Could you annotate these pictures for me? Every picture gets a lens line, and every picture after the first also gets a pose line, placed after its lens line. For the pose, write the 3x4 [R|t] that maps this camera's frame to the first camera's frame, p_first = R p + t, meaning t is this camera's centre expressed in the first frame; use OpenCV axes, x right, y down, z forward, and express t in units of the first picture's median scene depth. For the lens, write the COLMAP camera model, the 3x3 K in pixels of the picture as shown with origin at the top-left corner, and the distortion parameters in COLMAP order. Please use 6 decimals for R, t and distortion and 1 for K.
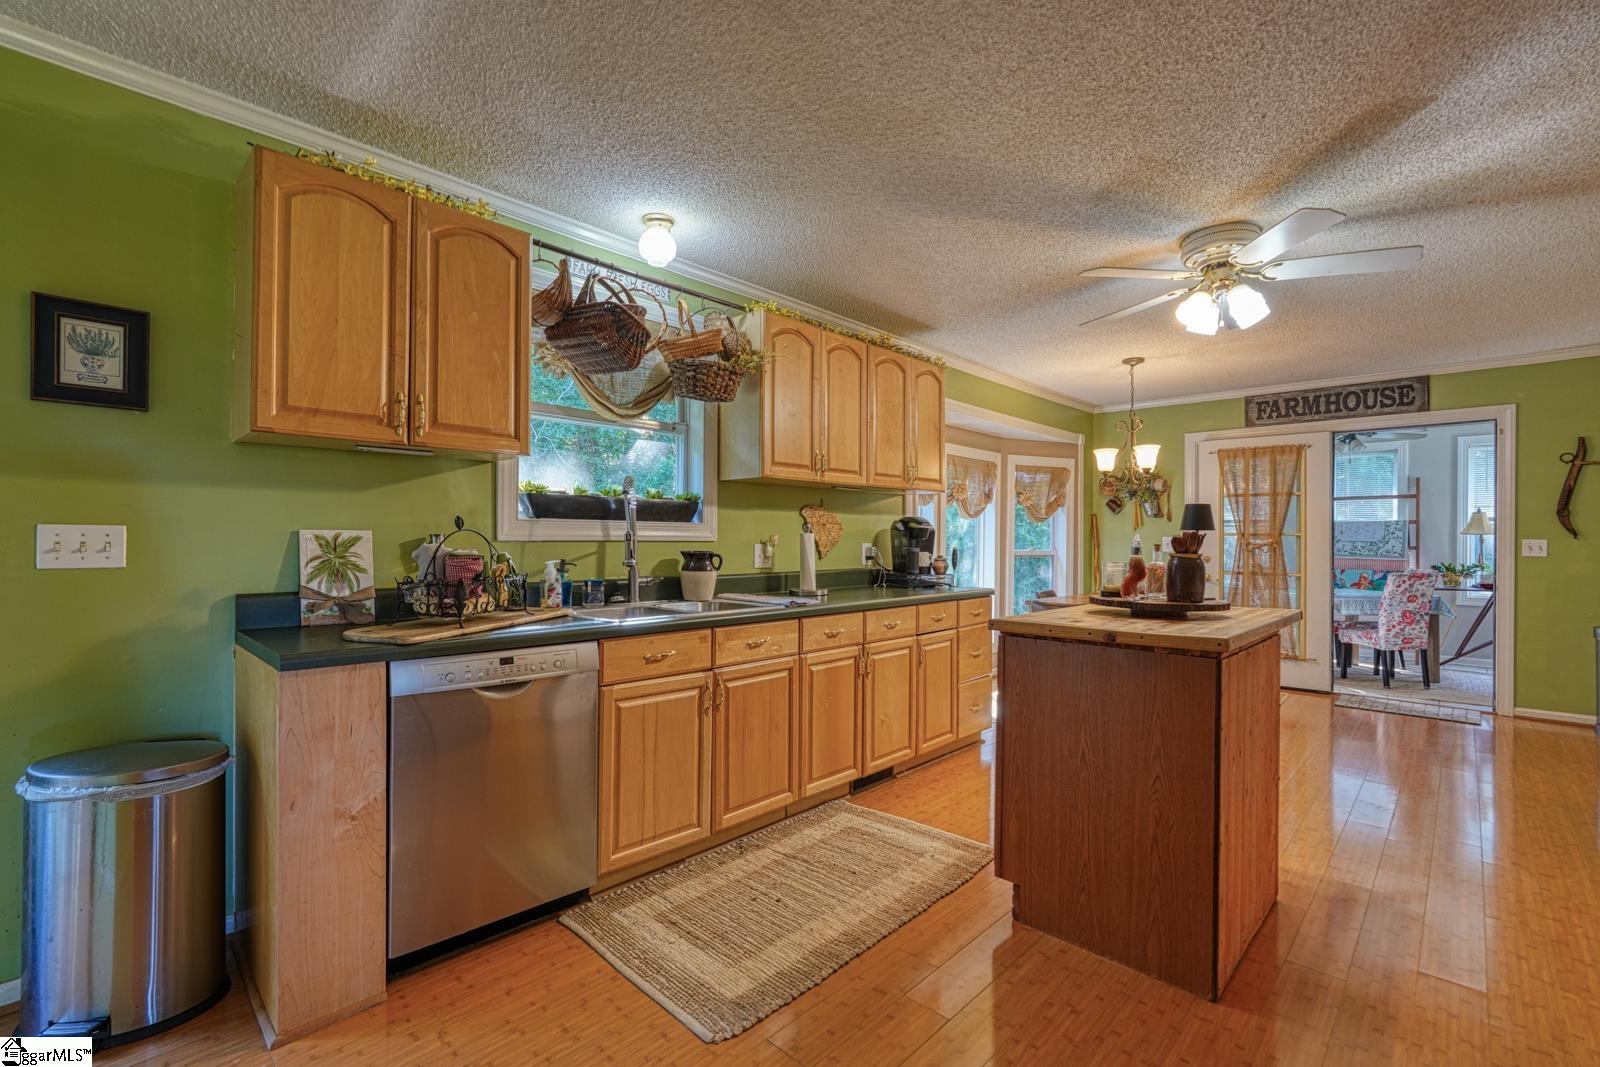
lens RADIAL K [[706.9, 0, 800.0], [0, 706.9, 533.5], [0, 0, 1]] dist [-0.025399, 0.008030]
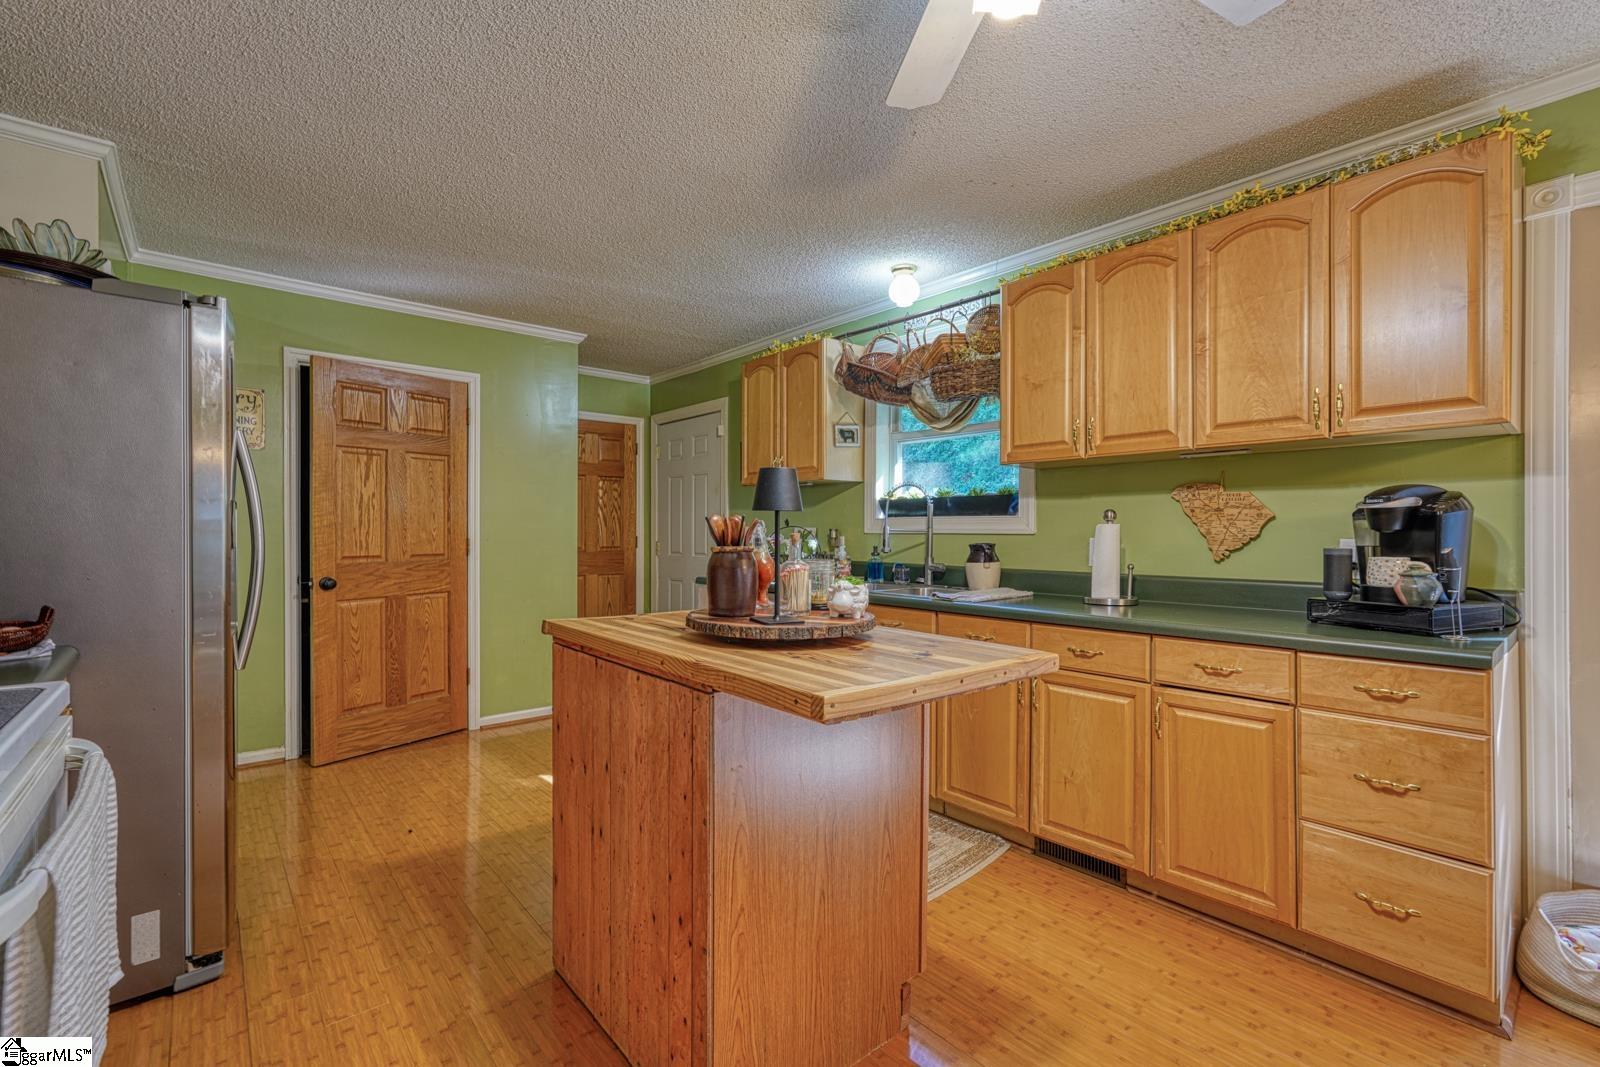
lens RADIAL K [[706.9, 0, 800.0], [0, 706.9, 533.5], [0, 0, 1]] dist [-0.025399, 0.008030]
pose [[-0.104426, -0.003060, -0.994528, 1.025798], [0.003904, 0.999986, -0.003486, 0.014484], [0.994525, -0.004247, -0.104412, 0.947758]]
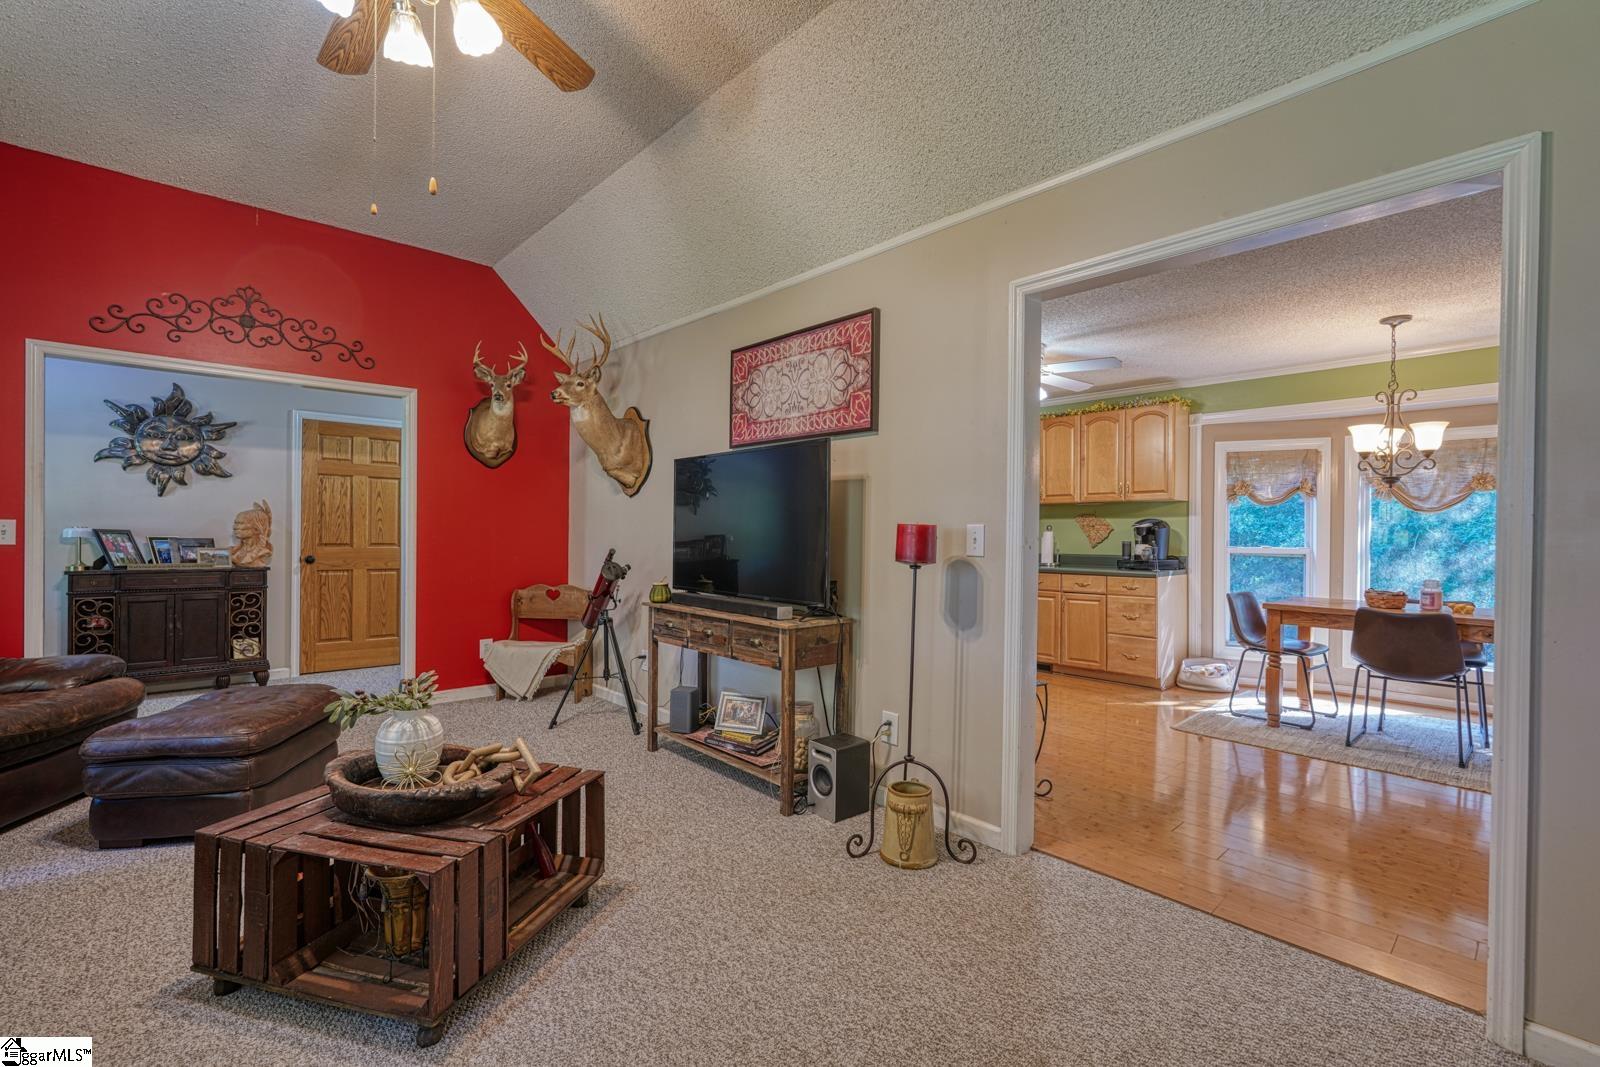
lens RADIAL K [[706.9, 0, 800.0], [0, 706.9, 533.5], [0, 0, 1]] dist [-0.025399, 0.008030]
pose [[-0.070504, -0.006052, -0.997493, 2.346165], [-0.000096, 0.999982, -0.006061, 0.019588], [0.997511, -0.000332, -0.070504, 0.628797]]
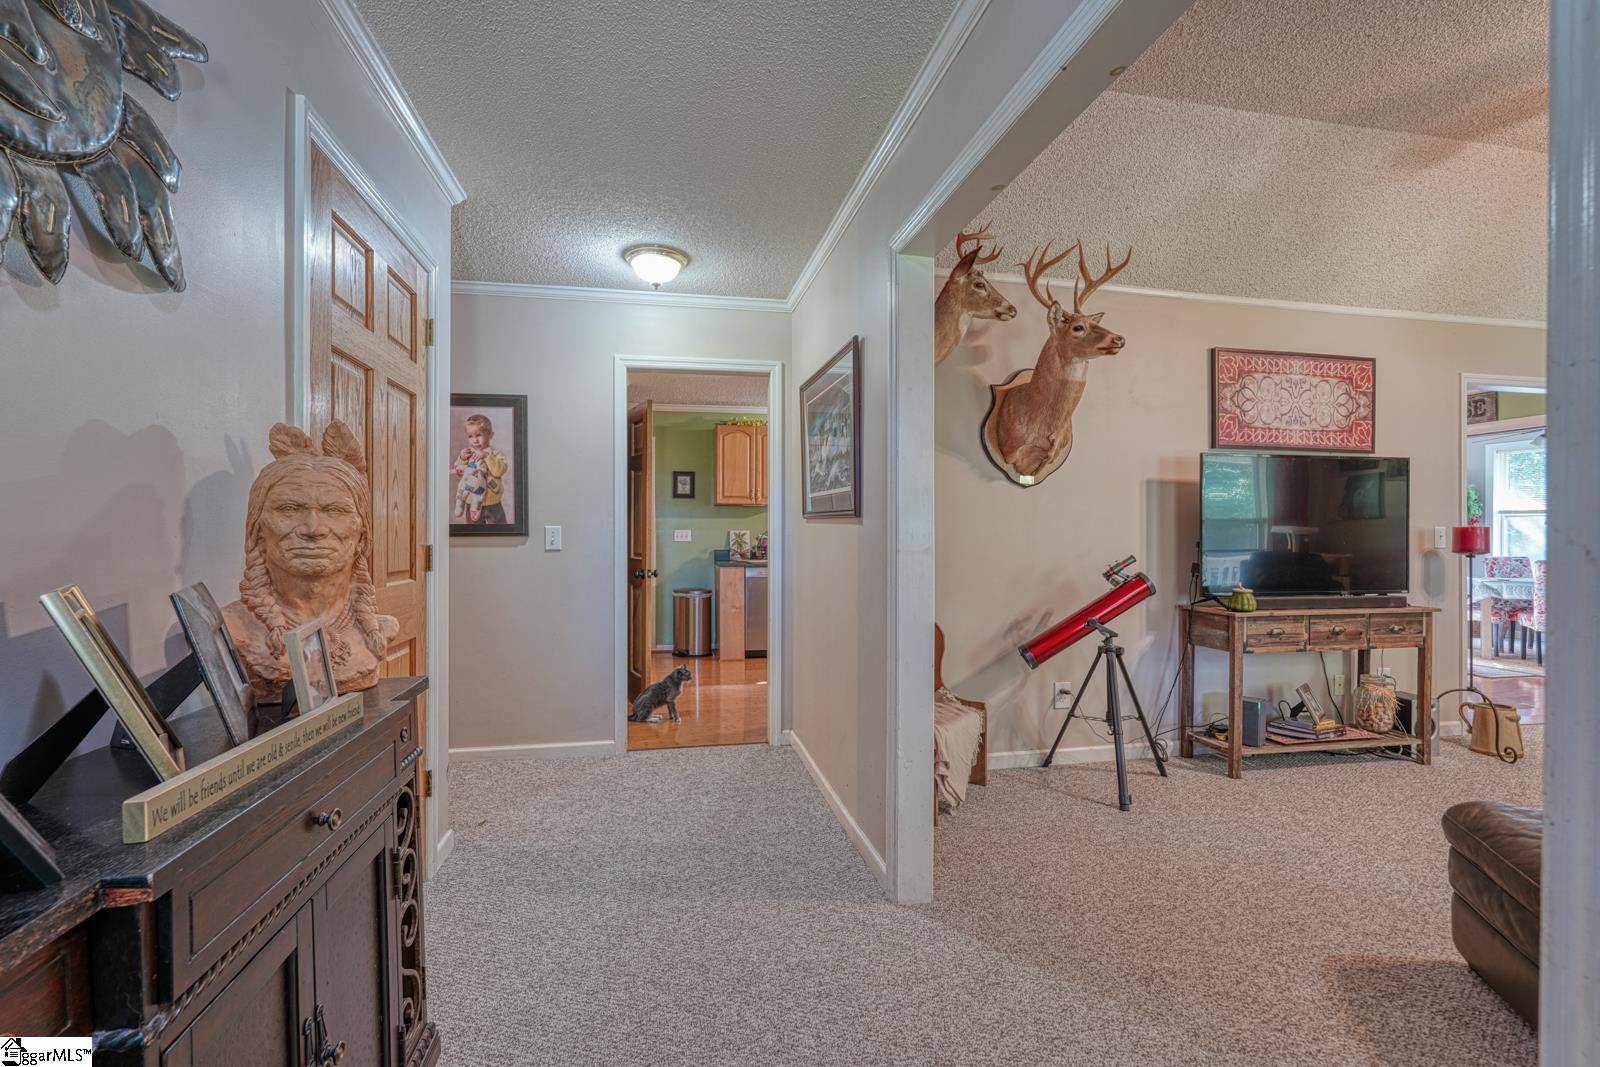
lens RADIAL K [[706.9, 0, 800.0], [0, 706.9, 533.5], [0, 0, 1]] dist [-0.025399, 0.008030]
pose [[0.815422, -0.004580, -0.578849, 1.112289], [0.009729, 0.999936, 0.005794, -0.006282], [0.578785, -0.010357, 0.815414, -1.145299]]
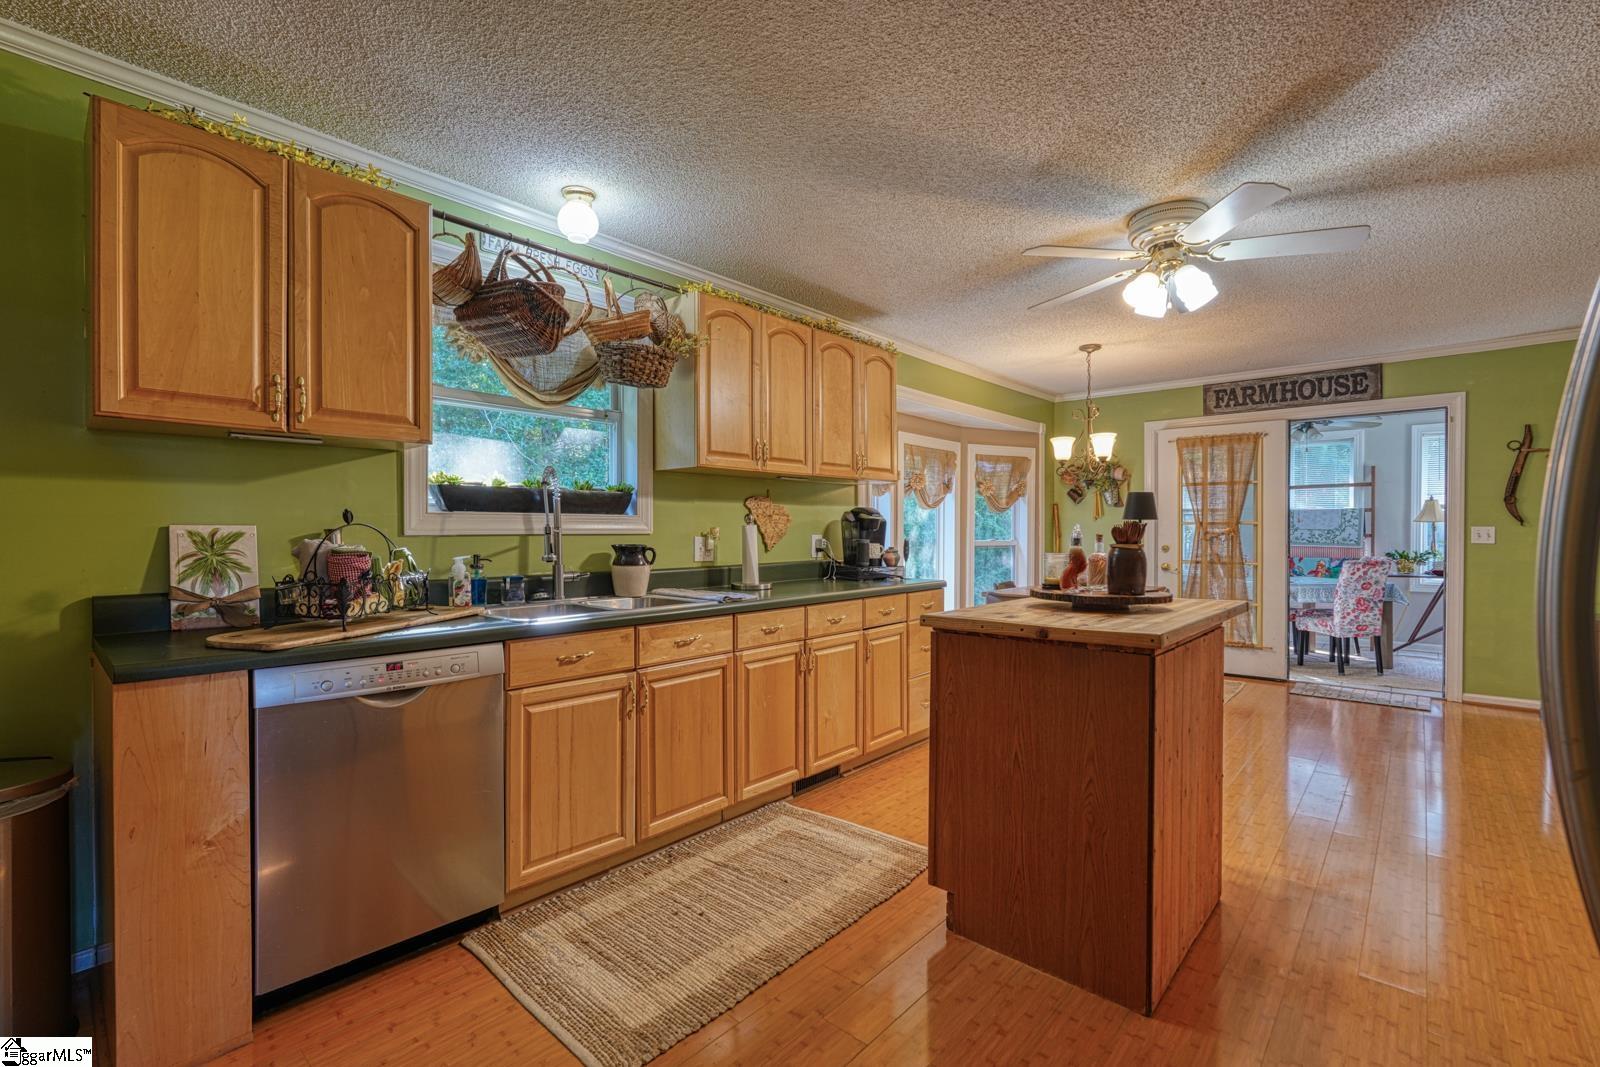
lens RADIAL K [[706.9, 0, 800.0], [0, 706.9, 533.5], [0, 0, 1]] dist [-0.025399, 0.008030]
pose [[0.999382, -0.007058, 0.034424, 0.058508], [0.006647, 0.999906, 0.012032, -0.000136], [-0.034506, -0.011795, 0.999335, 0.046576]]
